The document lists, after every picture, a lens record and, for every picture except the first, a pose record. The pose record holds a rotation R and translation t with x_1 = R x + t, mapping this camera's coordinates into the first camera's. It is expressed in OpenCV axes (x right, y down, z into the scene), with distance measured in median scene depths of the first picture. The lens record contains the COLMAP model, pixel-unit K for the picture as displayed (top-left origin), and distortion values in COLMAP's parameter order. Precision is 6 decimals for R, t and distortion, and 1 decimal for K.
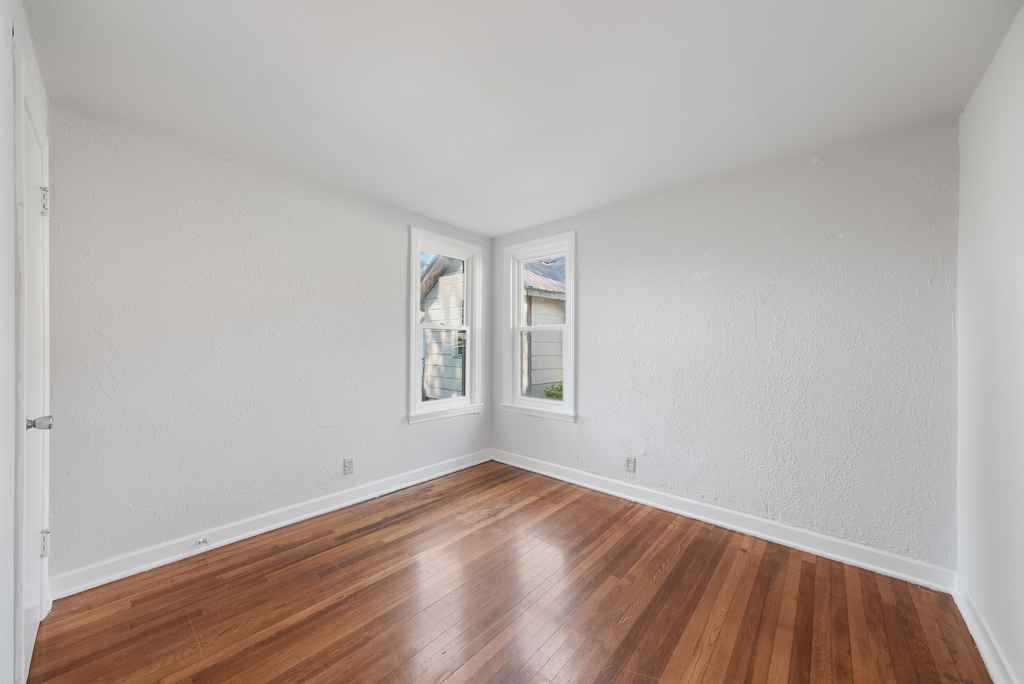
lens RADIAL K [[357.5, 0, 512.0], [0, 357.5, 342.0], [0, 0, 1]] dist [-0.000271, 0.000065]
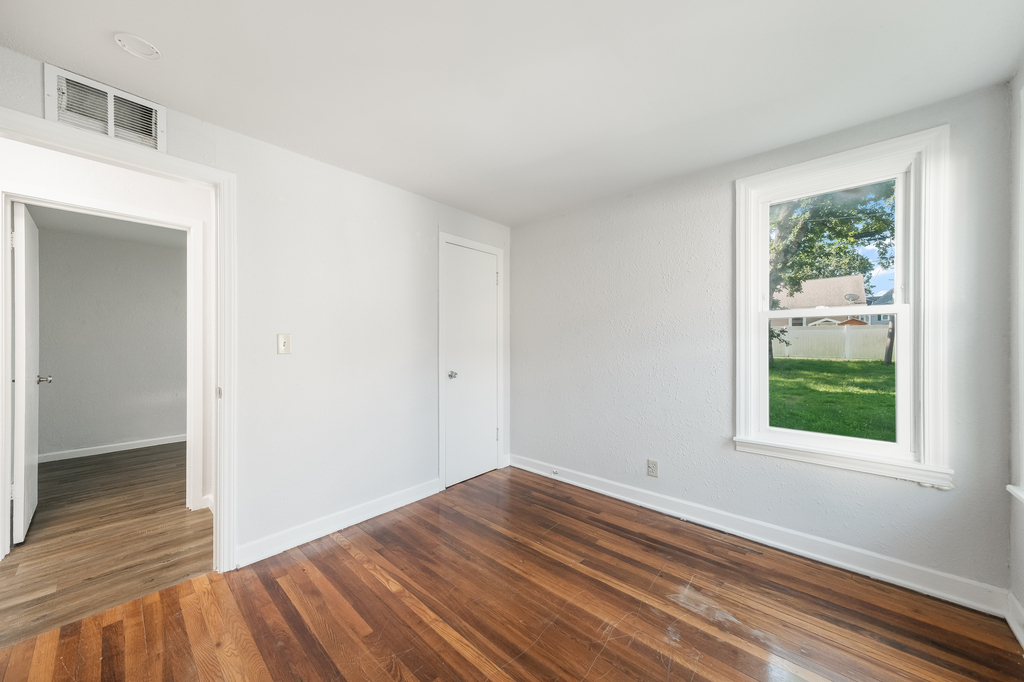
lens RADIAL K [[357.5, 0, 512.0], [0, 357.5, 341.0], [0, 0, 1]] dist [-0.000271, 0.000065]
pose [[0.006569, -0.018620, -0.999805, 0.513648], [0.007413, 0.999800, -0.018571, 0.018854], [0.999951, -0.007290, 0.006706, 0.618705]]
